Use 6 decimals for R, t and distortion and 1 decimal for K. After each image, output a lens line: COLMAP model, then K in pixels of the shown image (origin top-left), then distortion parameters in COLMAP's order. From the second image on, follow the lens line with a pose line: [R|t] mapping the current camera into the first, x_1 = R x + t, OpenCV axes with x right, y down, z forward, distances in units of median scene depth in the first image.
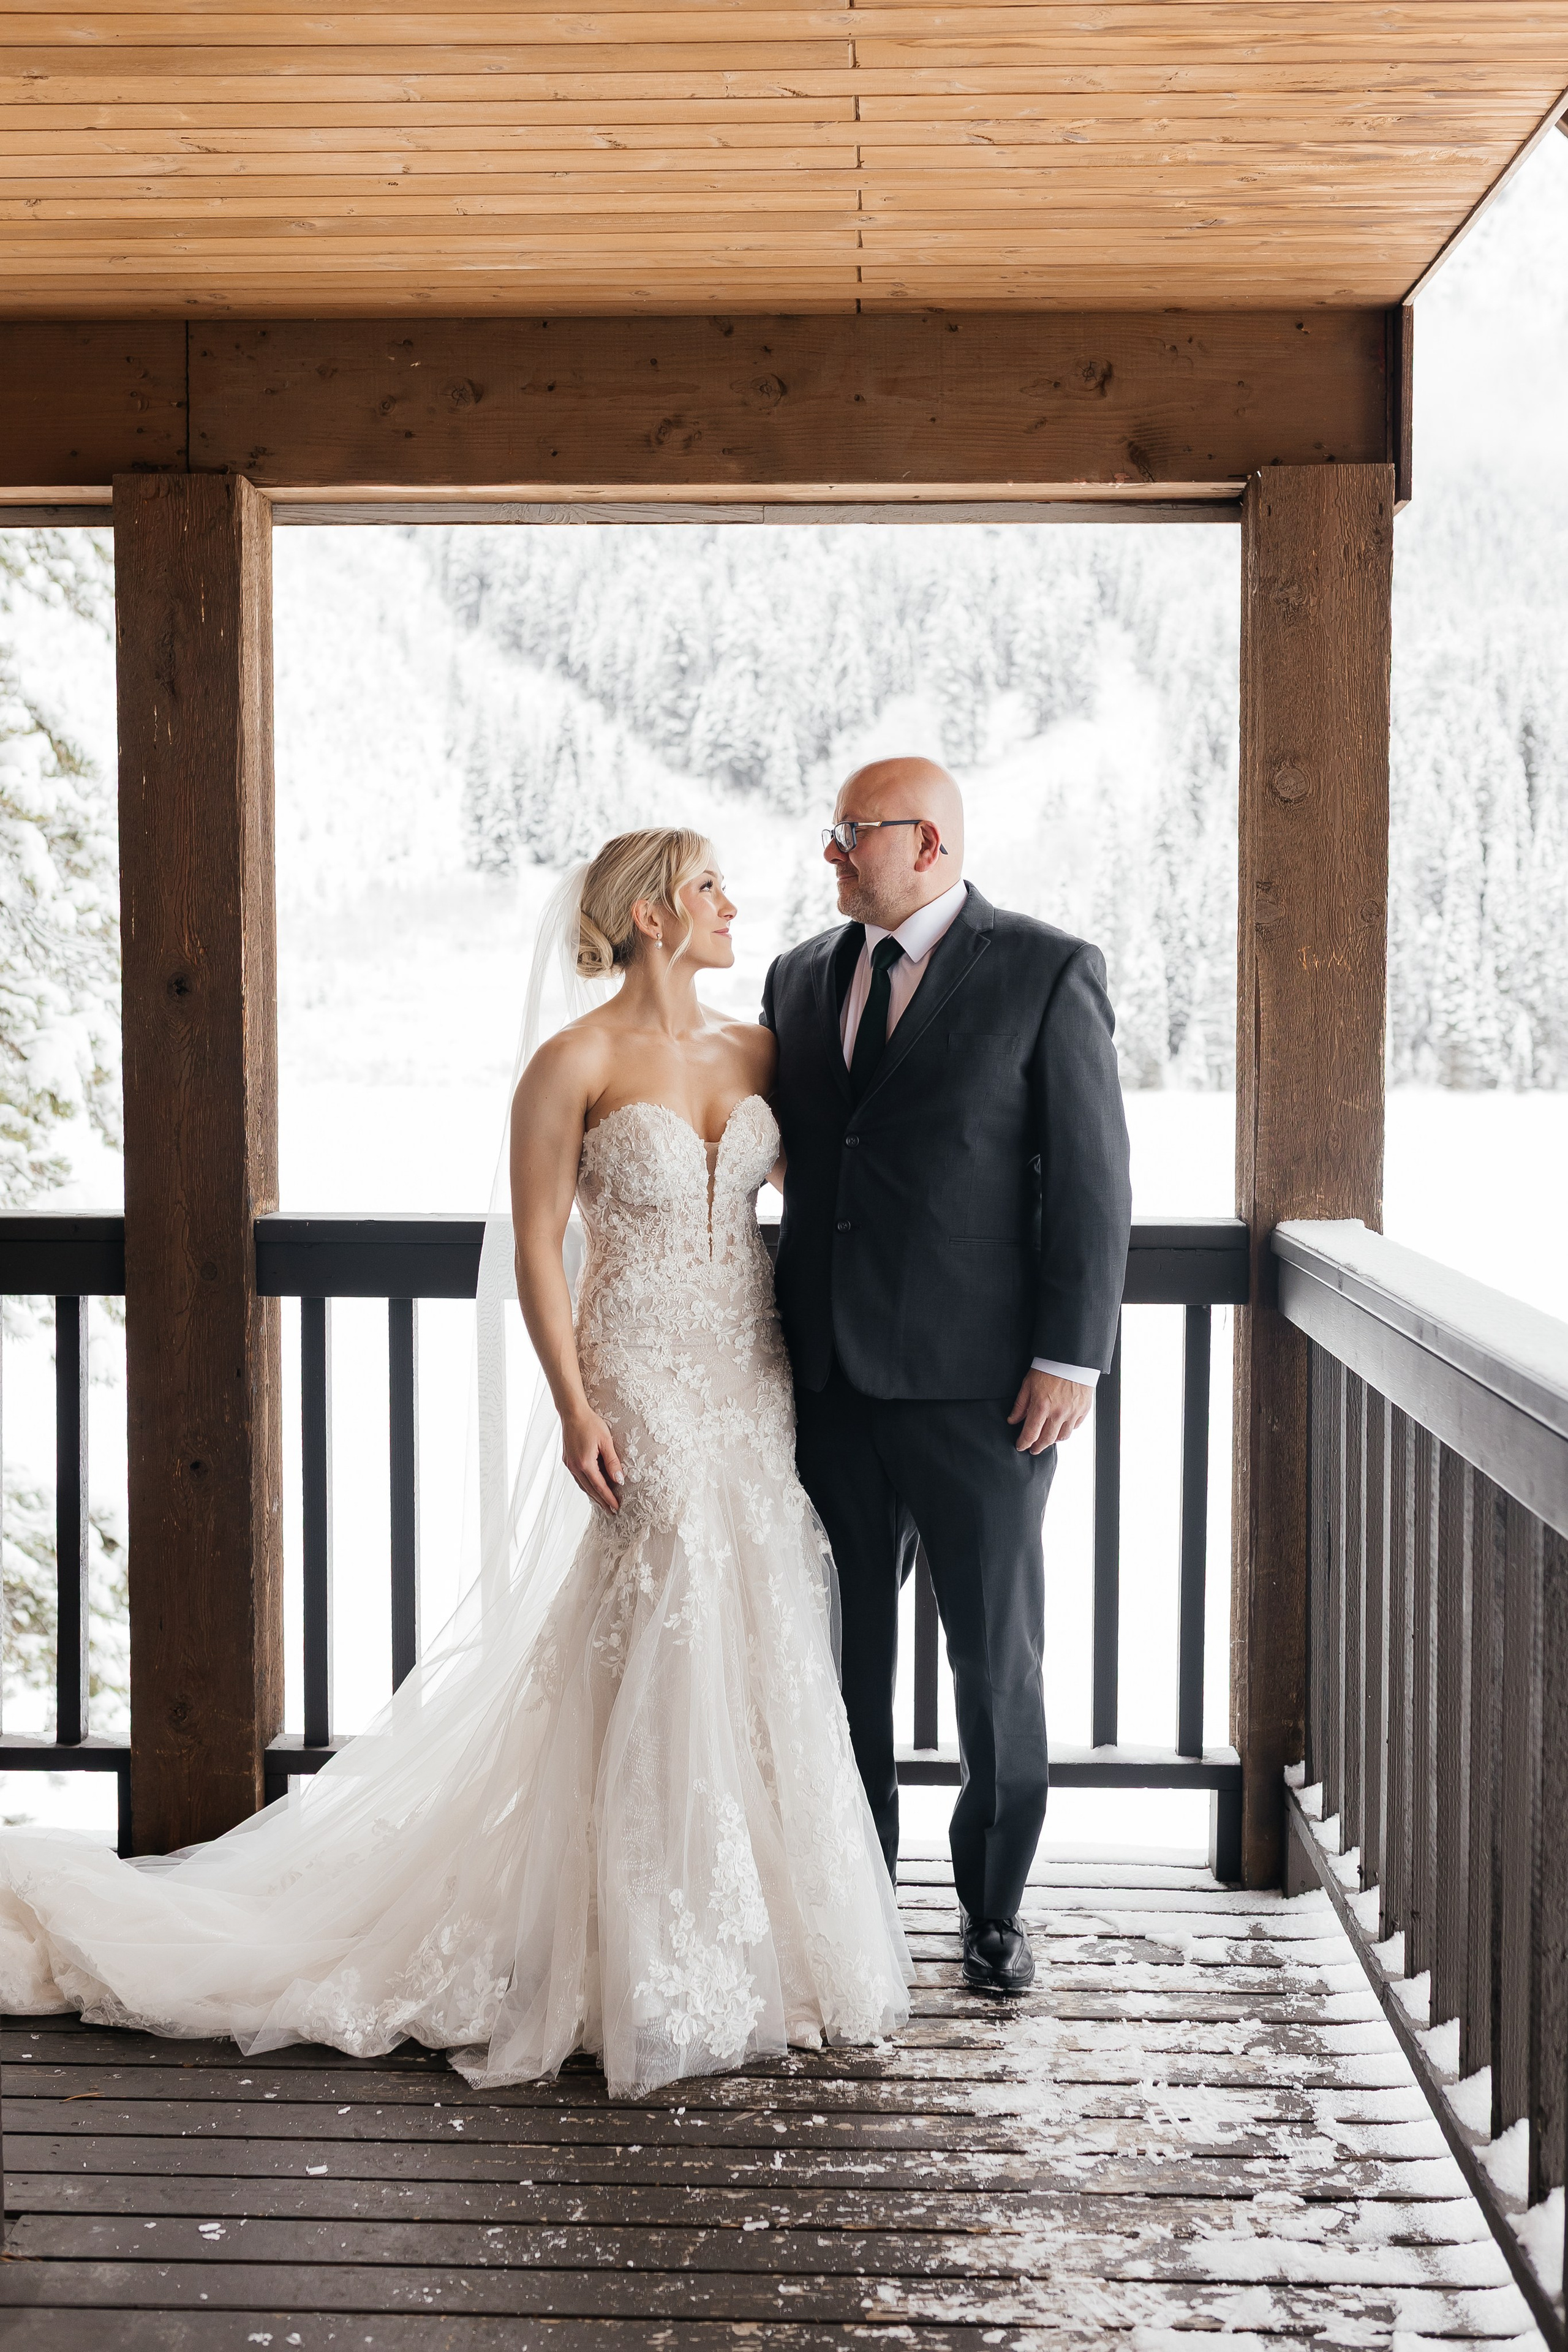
lens RADIAL K [[2358.6, 0, 794.0], [0, 2358.6, 1130.7], [0, 0, 1]] dist [0.005010, 0.000000]
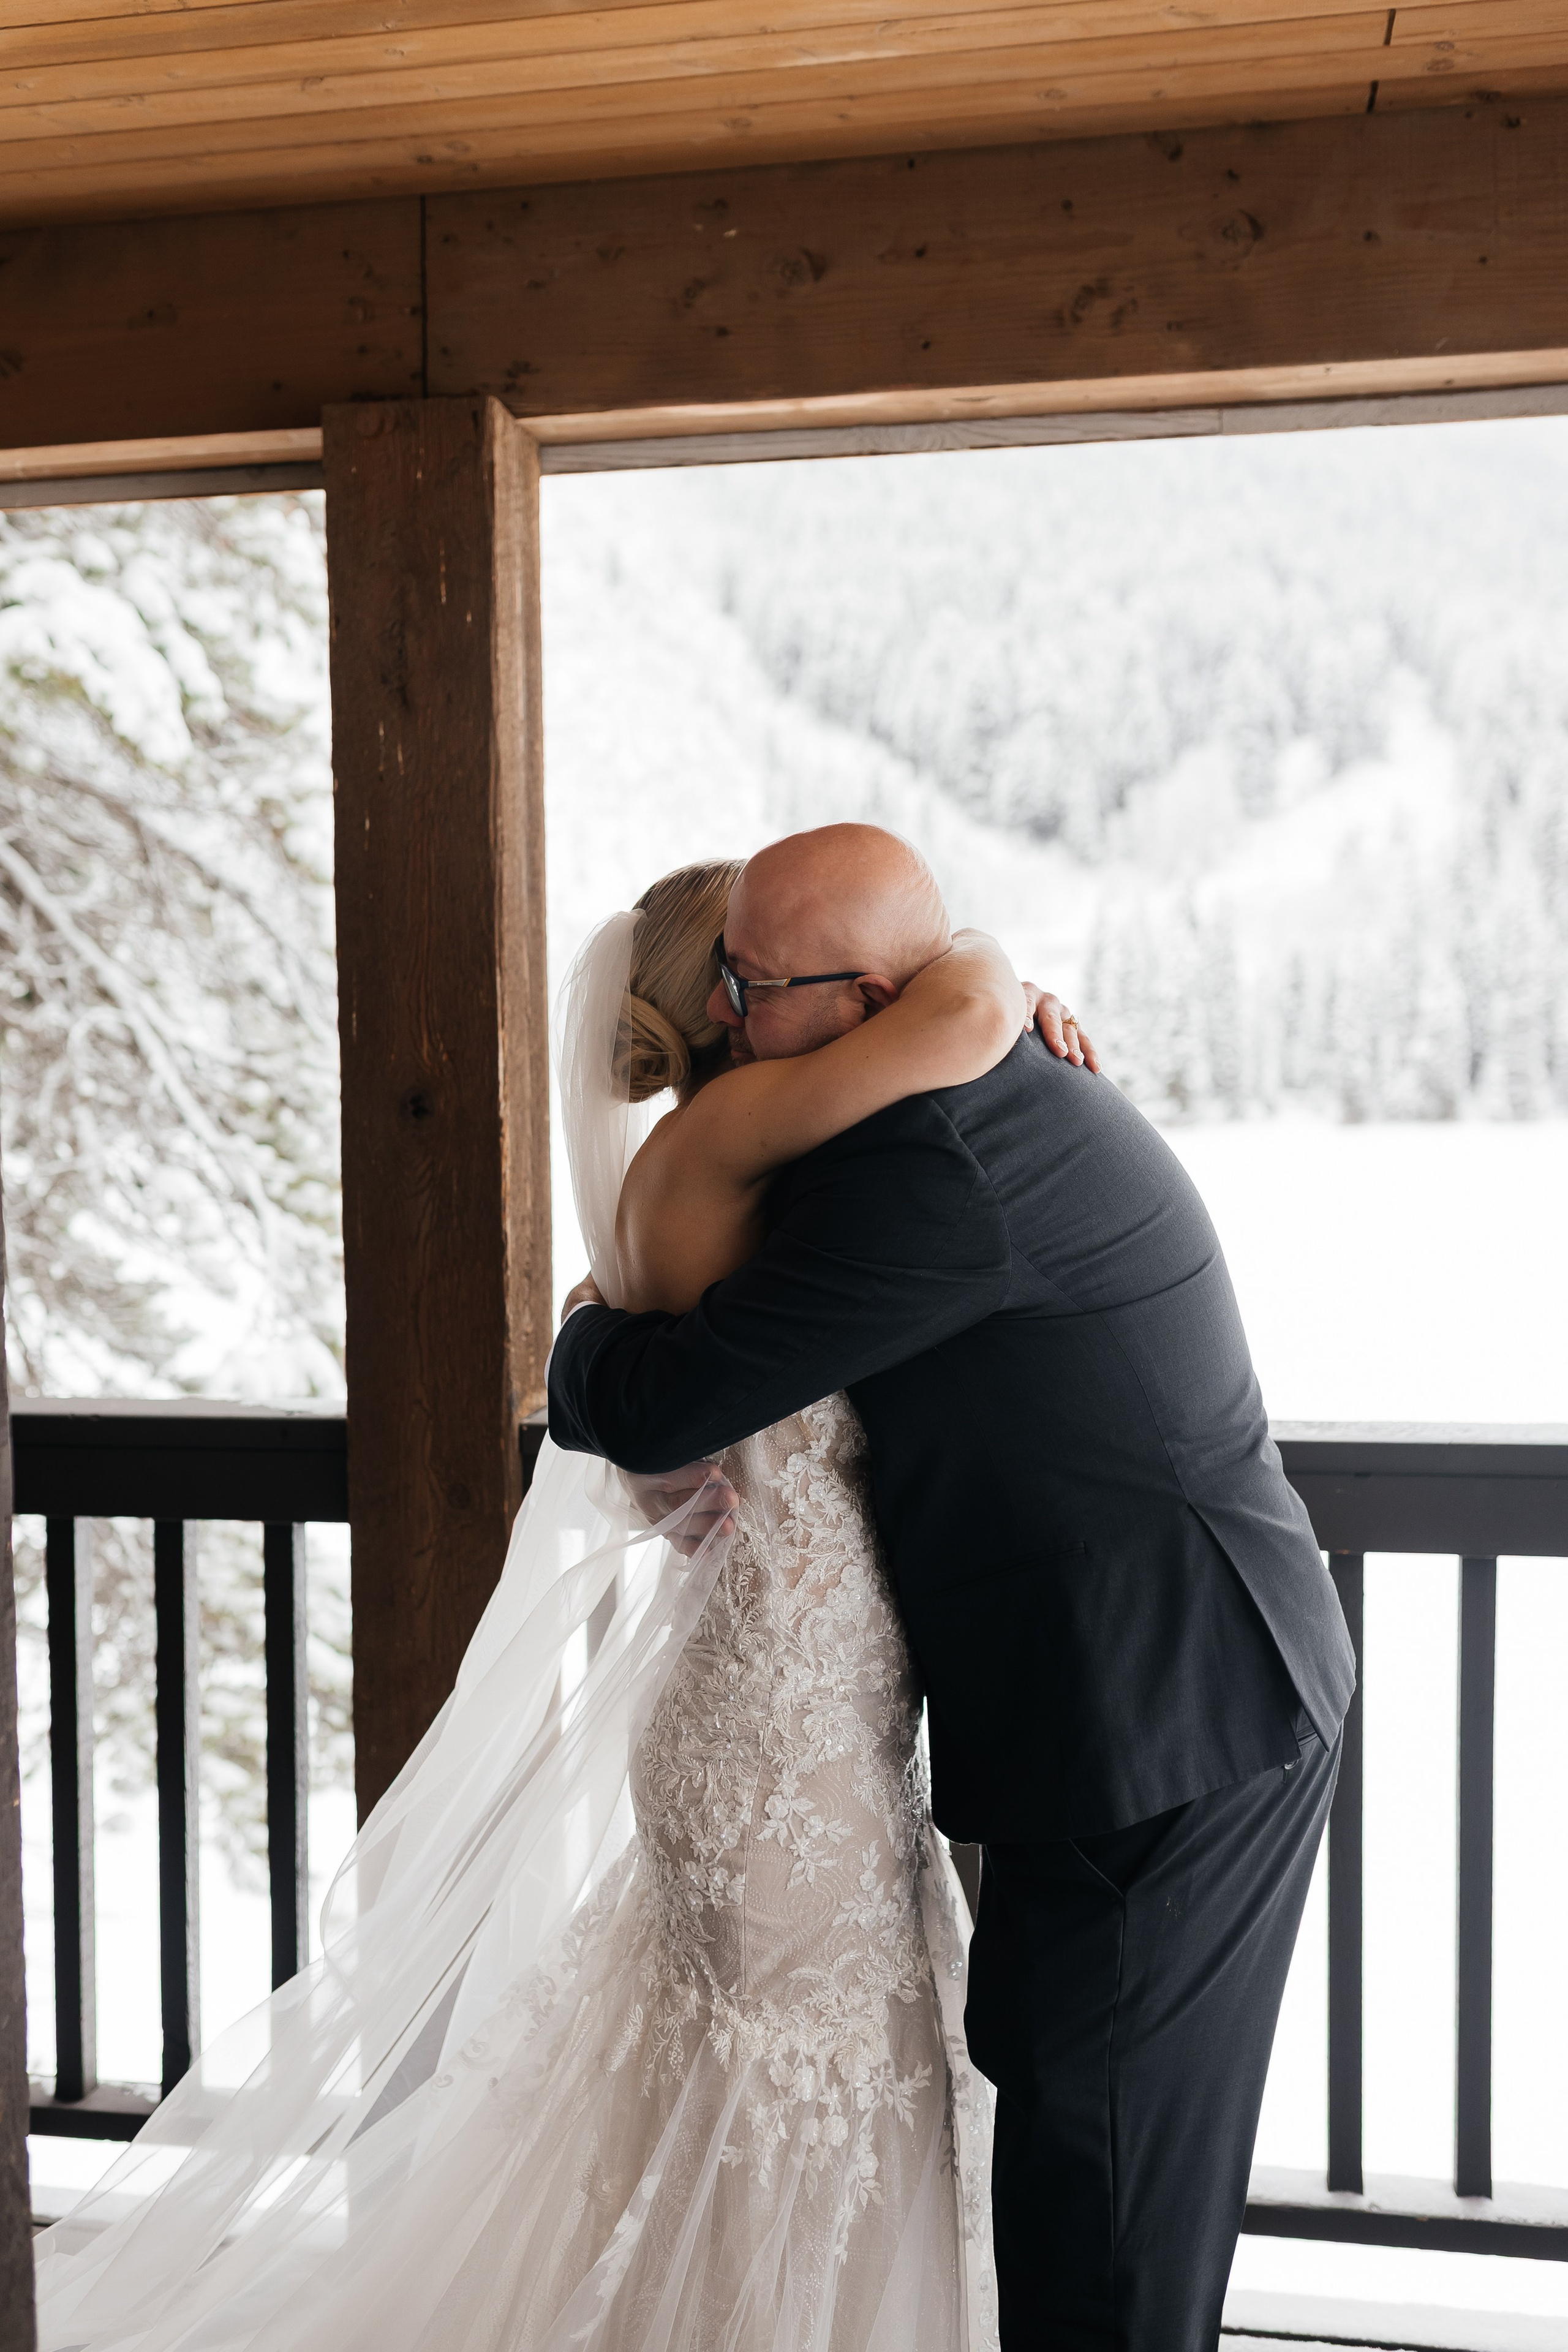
lens RADIAL K [[2235.2, 0, 775.5], [0, 2235.2, 1130.8], [0, 0, 1]] dist [0.005381, 0.000000]
pose [[0.989861, -0.010044, -0.141687, -0.054159], [0.007738, 0.999829, -0.016818, -0.041444], [0.141831, 0.015551, 0.989769, 0.338228]]
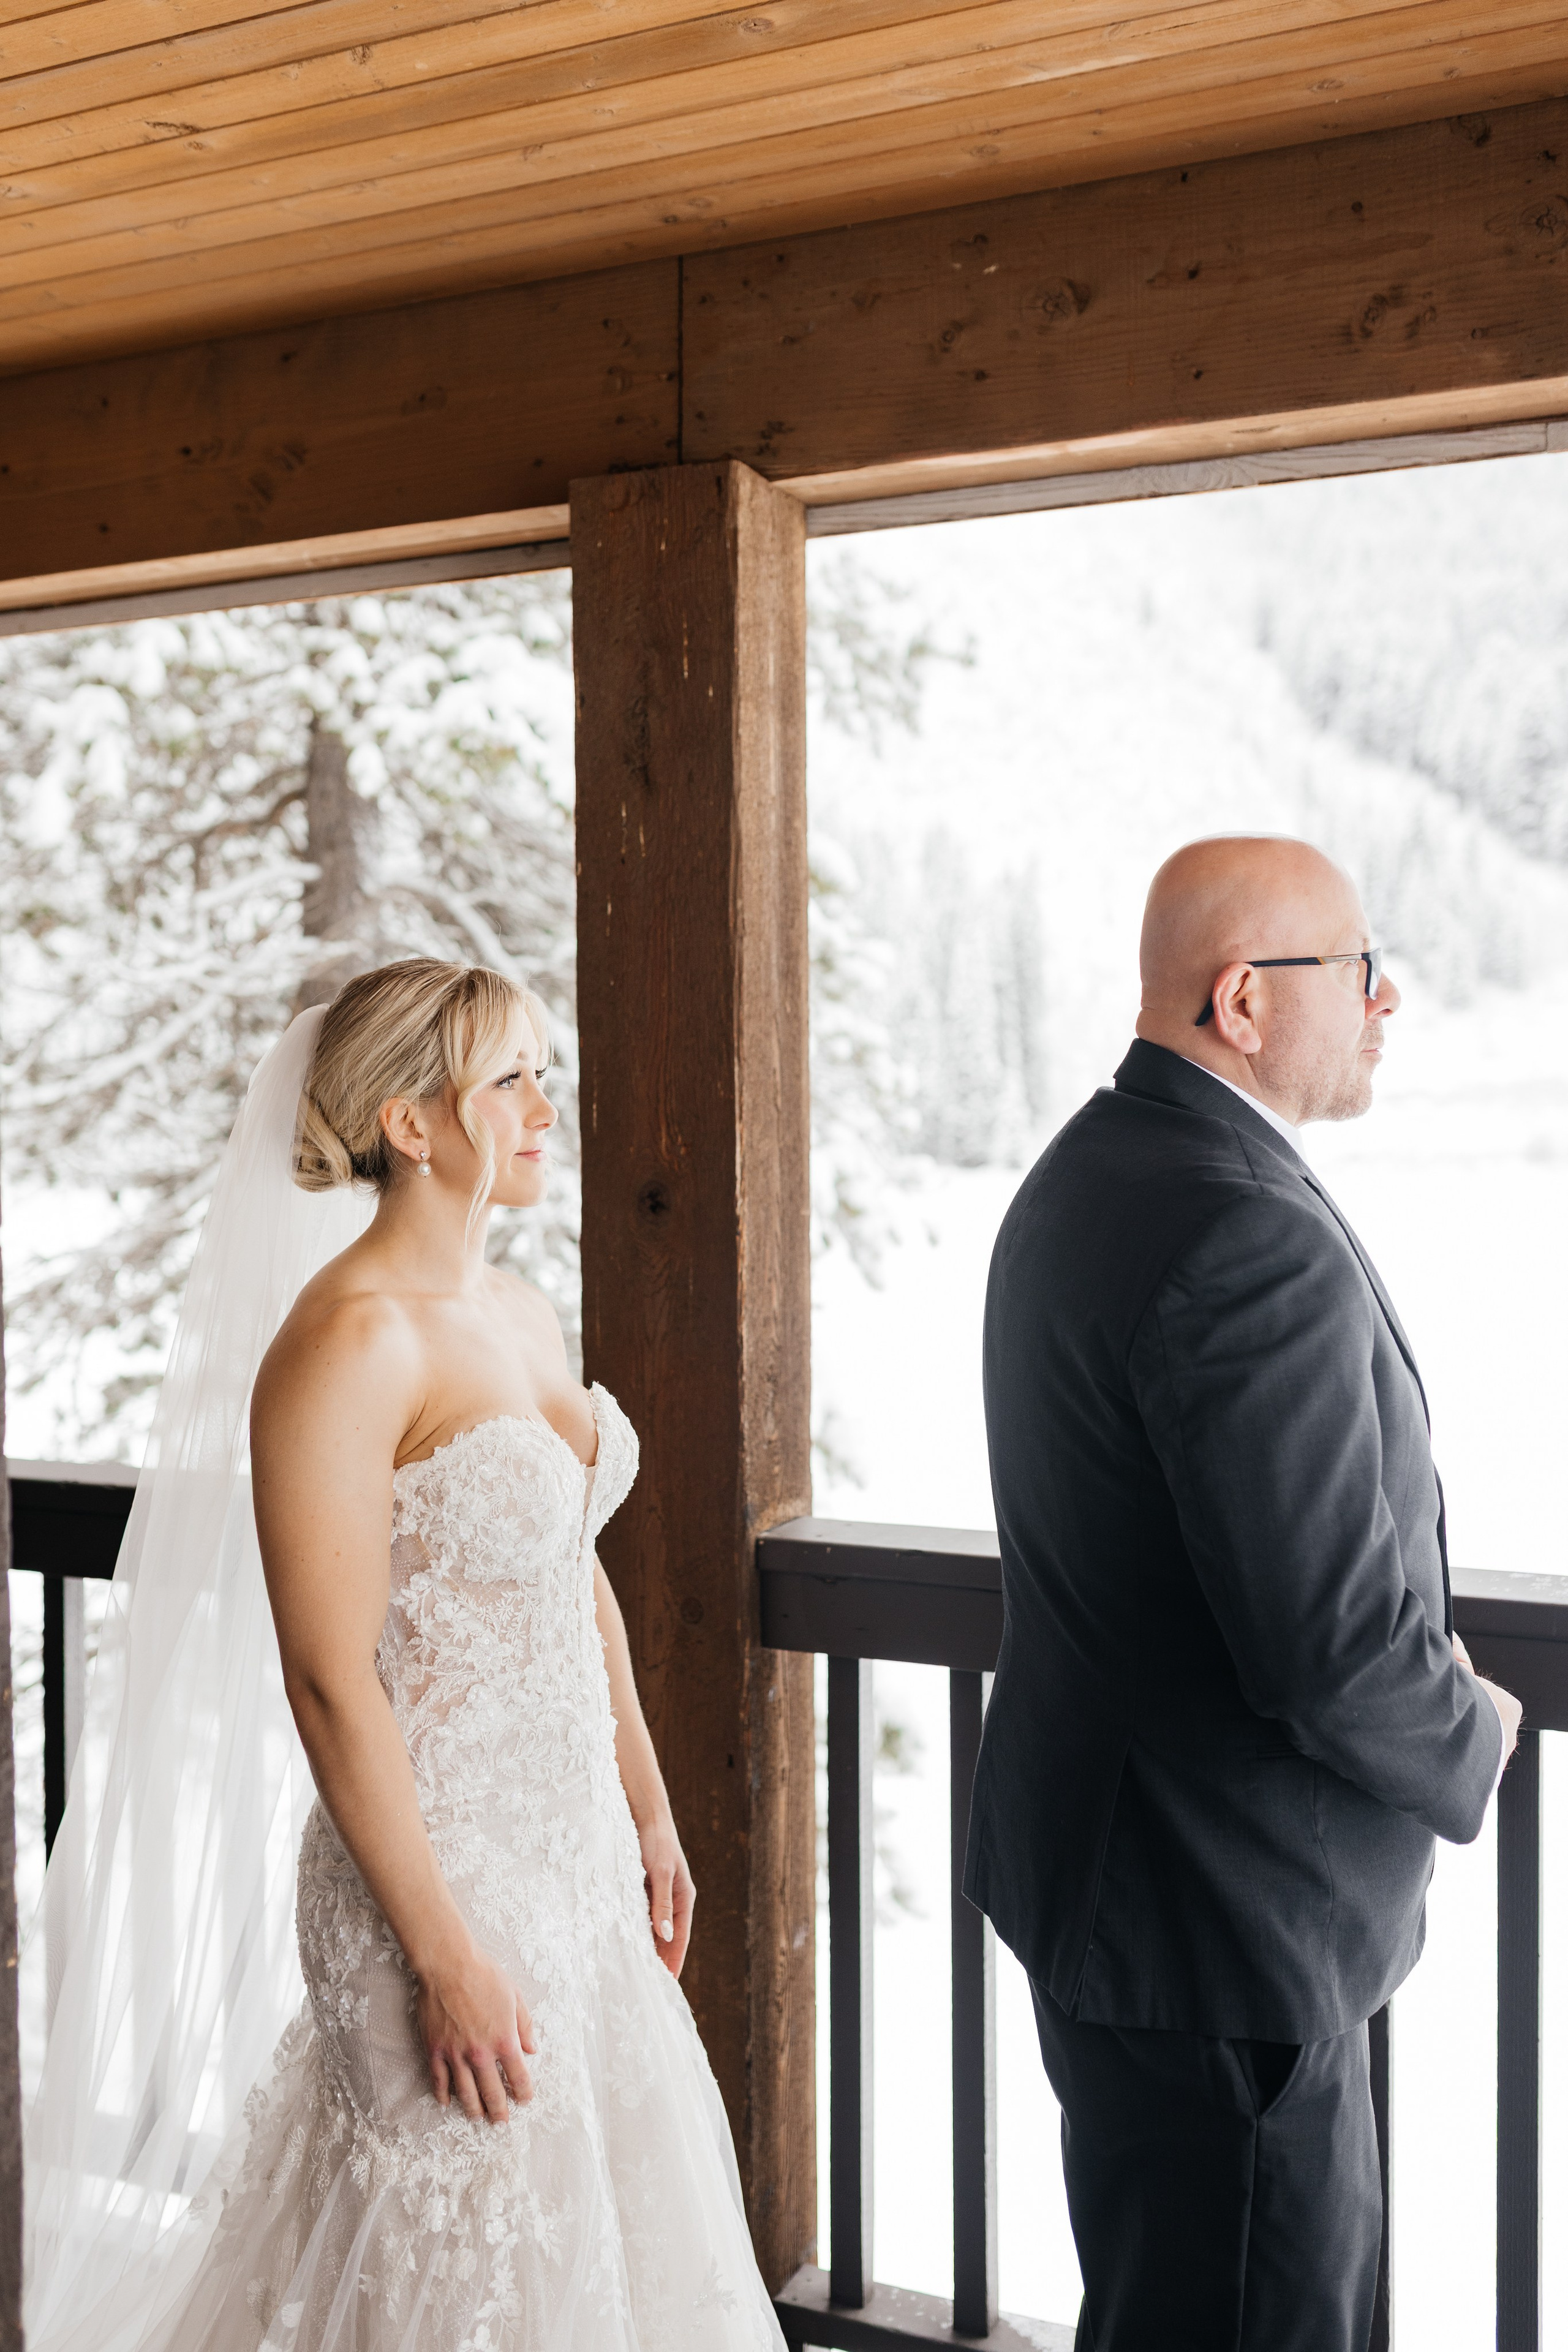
lens RADIAL K [[2235.2, 0, 761.5], [0, 2235.2, 1156.3], [0, 0, 1]] dist [0.005381, 0.000000]
pose [[0.928115, 0.000360, -0.372292, 0.015011], [-0.010272, 0.999644, -0.024641, -0.058788], [0.372151, 0.026693, 0.927788, 0.400962]]
